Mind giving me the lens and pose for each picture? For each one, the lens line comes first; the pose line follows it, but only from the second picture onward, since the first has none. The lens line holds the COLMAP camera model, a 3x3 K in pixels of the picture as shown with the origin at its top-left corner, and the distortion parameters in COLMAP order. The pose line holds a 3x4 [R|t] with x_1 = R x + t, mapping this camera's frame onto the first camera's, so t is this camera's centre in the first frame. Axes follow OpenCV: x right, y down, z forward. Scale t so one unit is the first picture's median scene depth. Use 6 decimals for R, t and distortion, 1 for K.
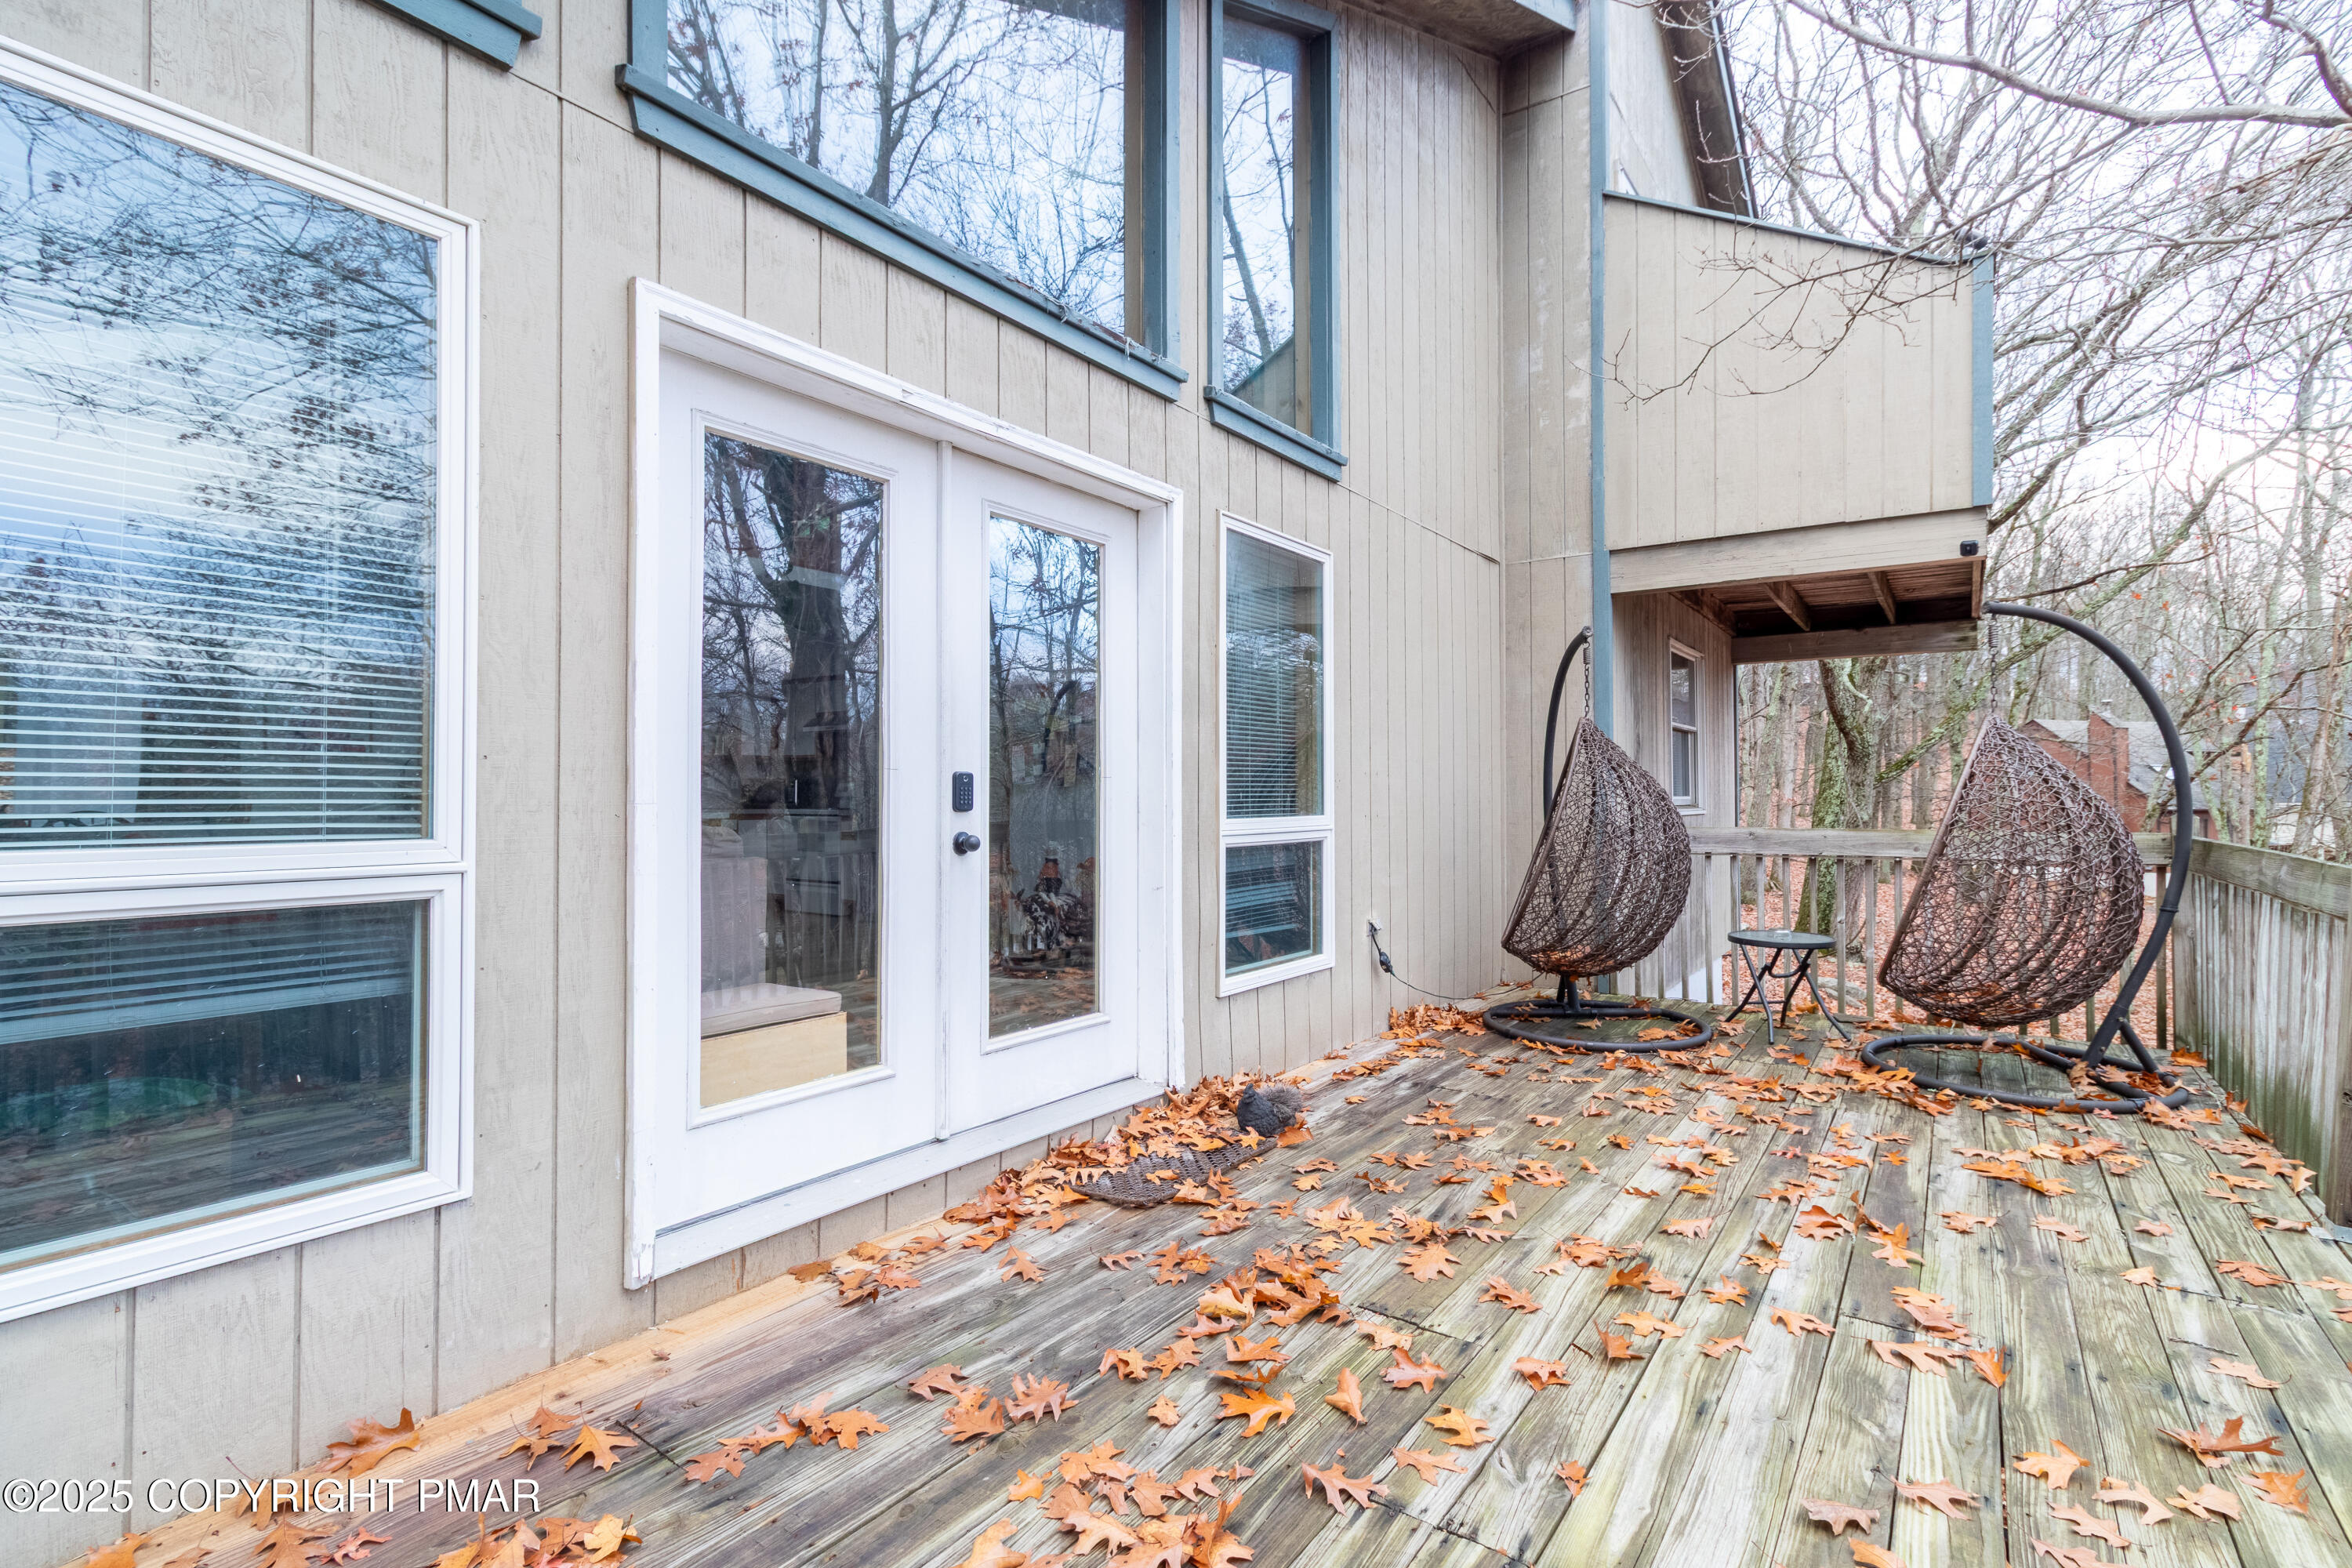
lens RADIAL K [[1087.4, 0, 1184.4], [0, 1087.4, 781.1], [0, 0, 1]] dist [0.000433, 0.000426]
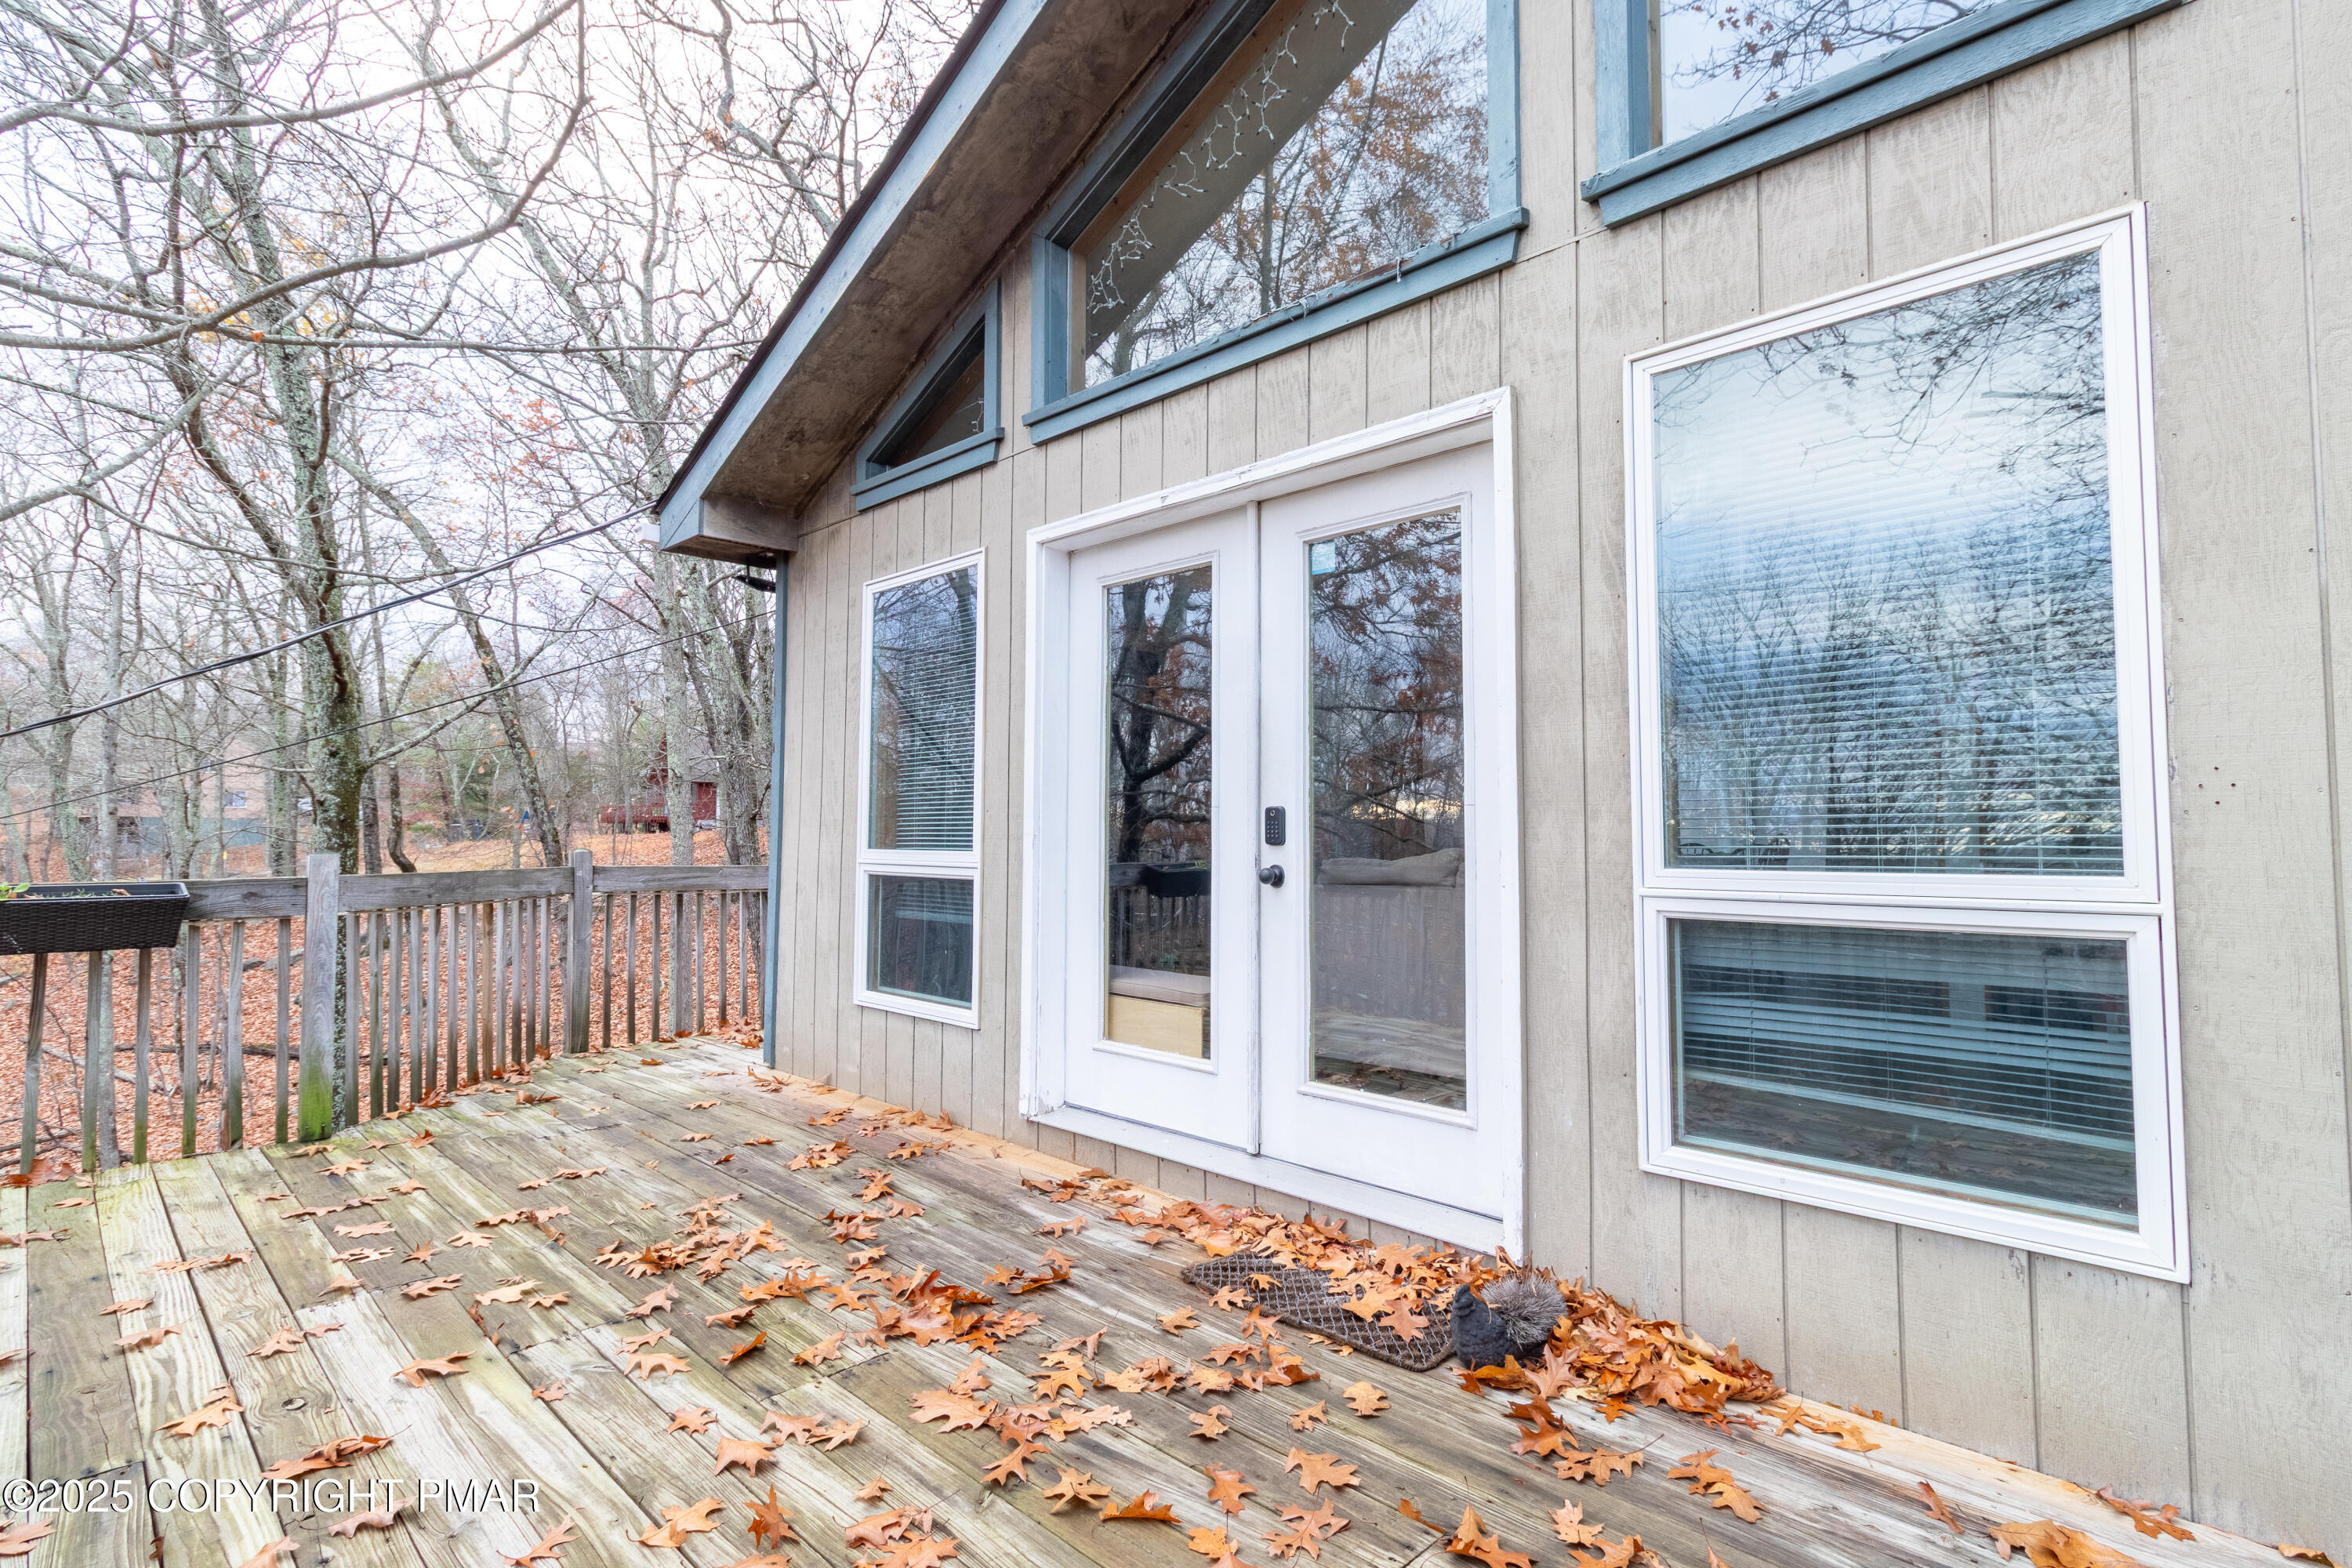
lens RADIAL K [[1134.1, 0, 1209.0], [0, 1134.1, 779.1], [0, 0, 1]] dist [0.001761, 0.000665]
pose [[-0.143605, -0.047155, -0.988511, 0.853185], [0.013971, 0.998668, -0.049669, 0.017740], [0.989536, -0.020943, -0.142755, 1.069945]]
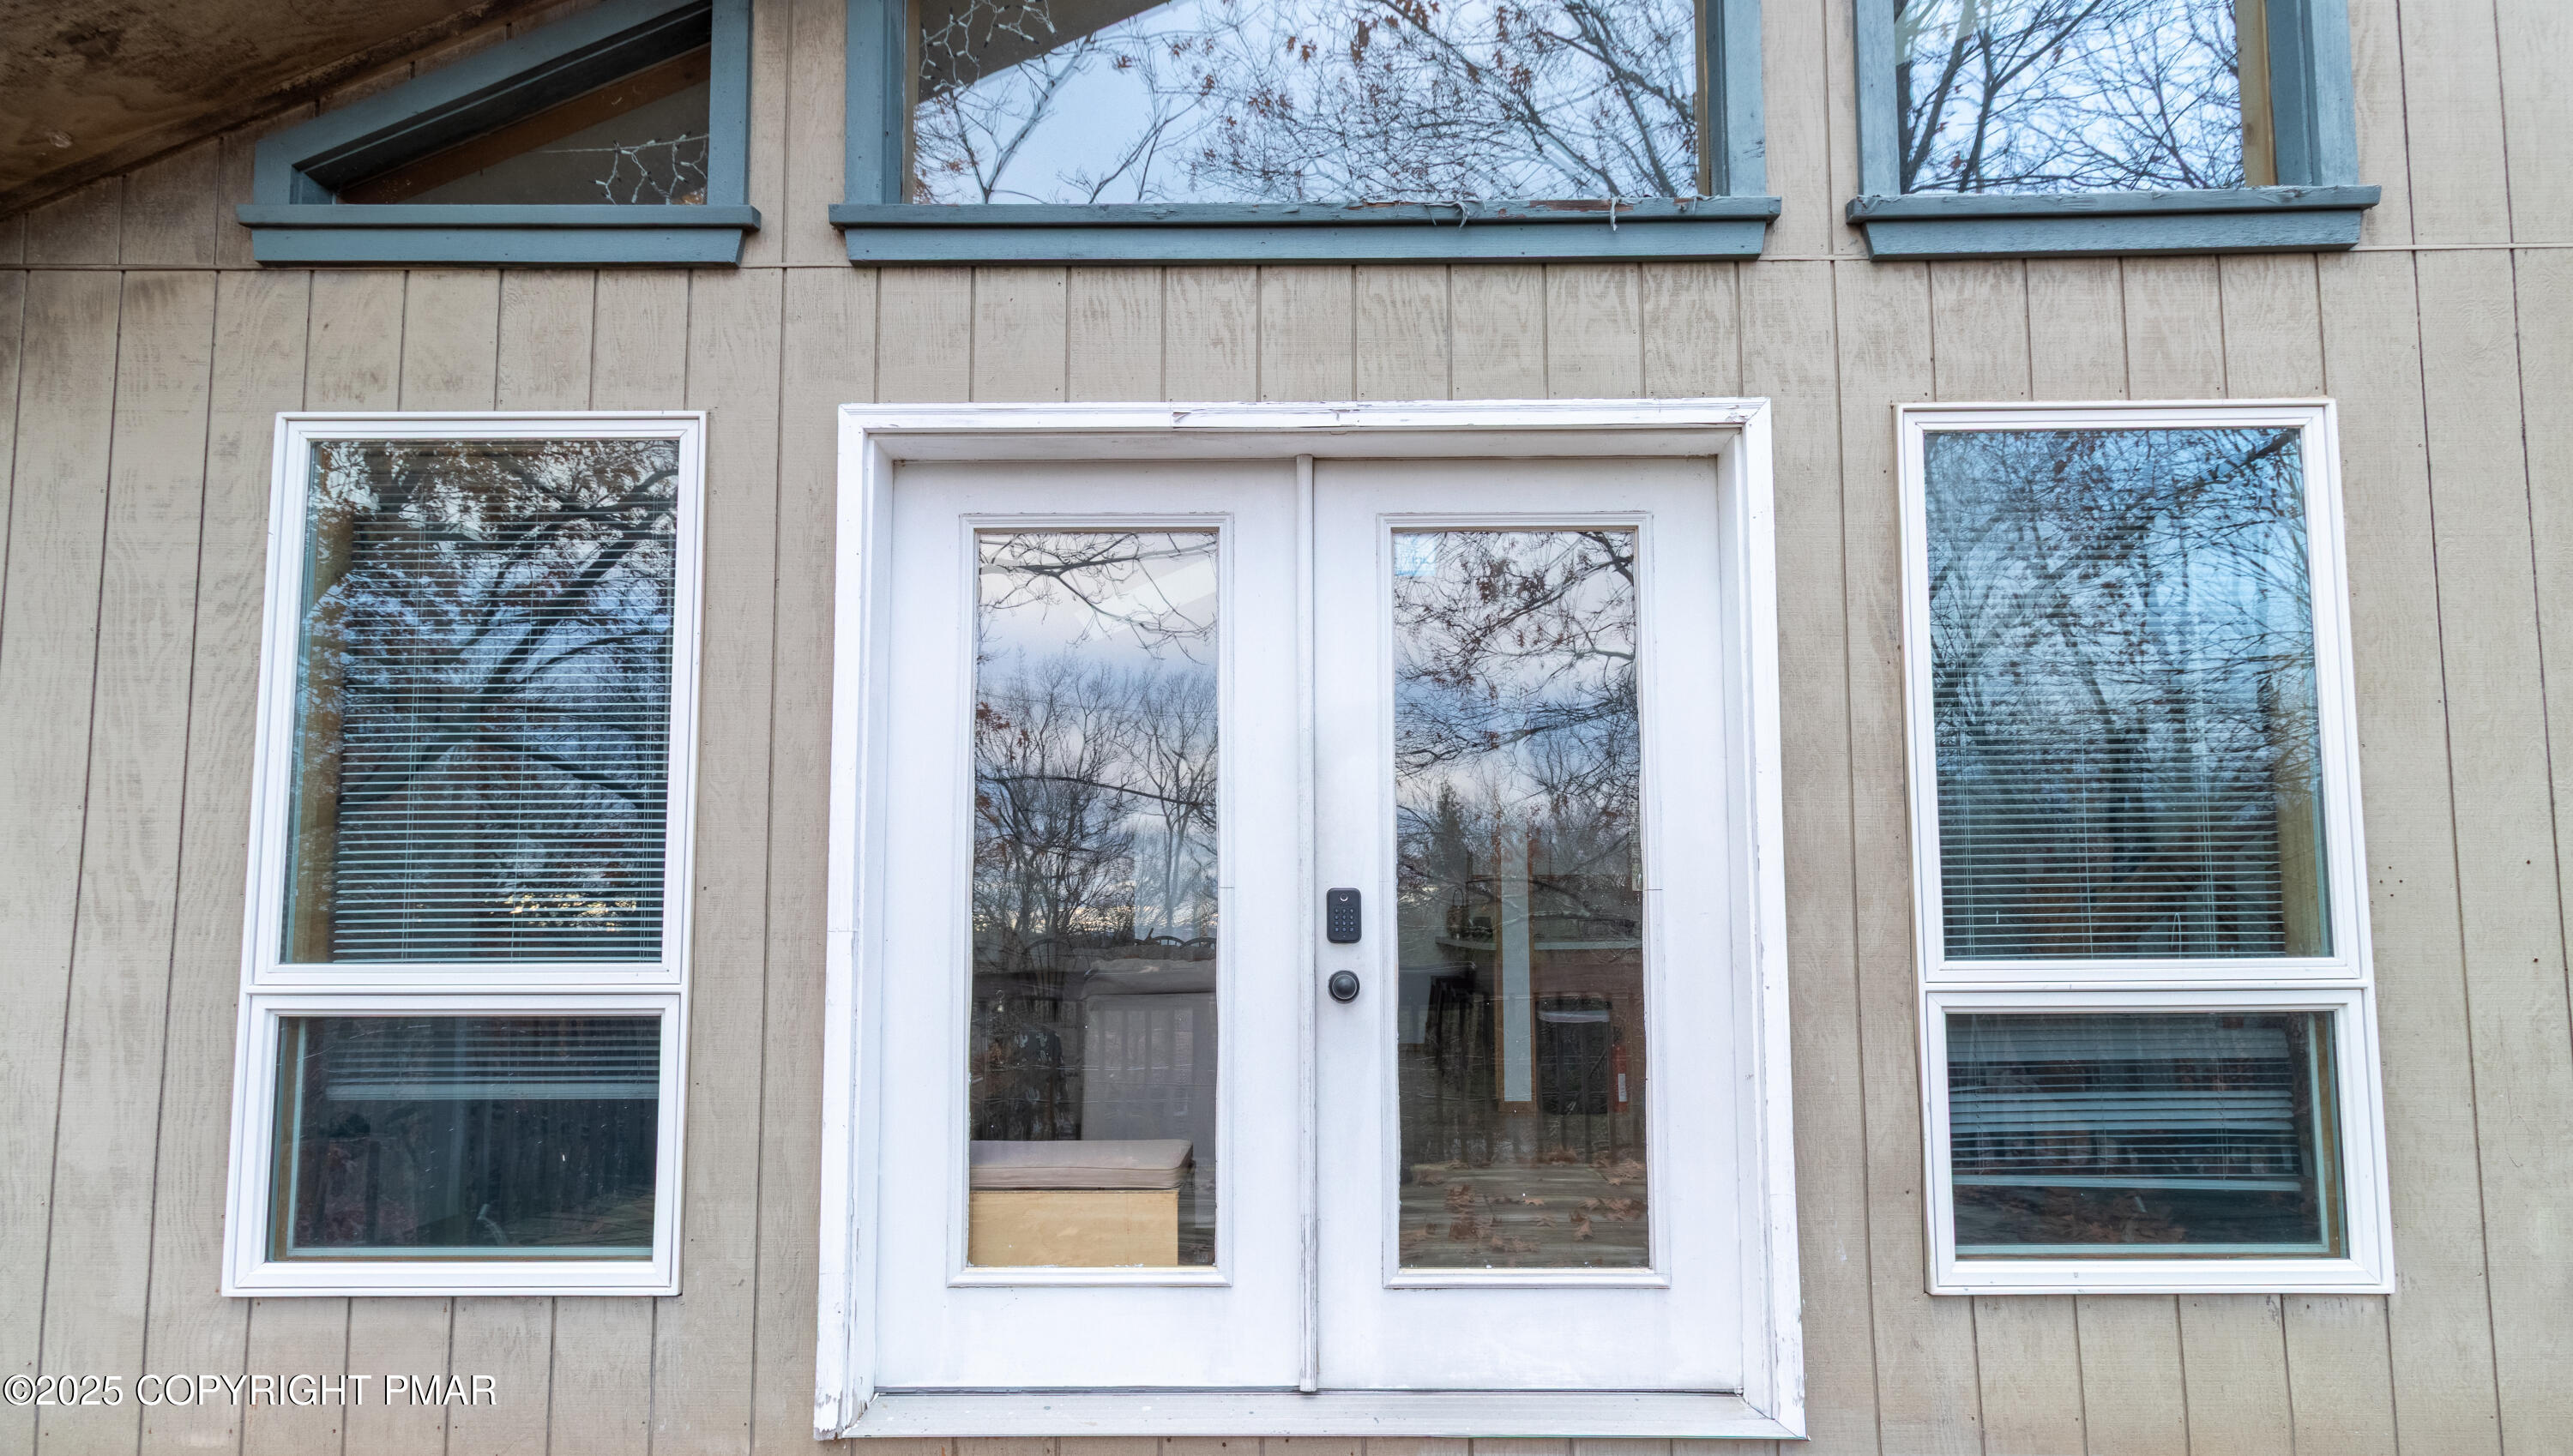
lens RADIAL K [[1222.7, 0, 1285.8], [0, 1222.7, 840.3], [0, 0, 1]] dist [0.003964, 0.000621]
pose [[0.577606, -0.058580, -0.814211, 0.438221], [0.016894, 0.998066, -0.059823, 0.008198], [0.816141, 0.020799, 0.577478, 0.481264]]
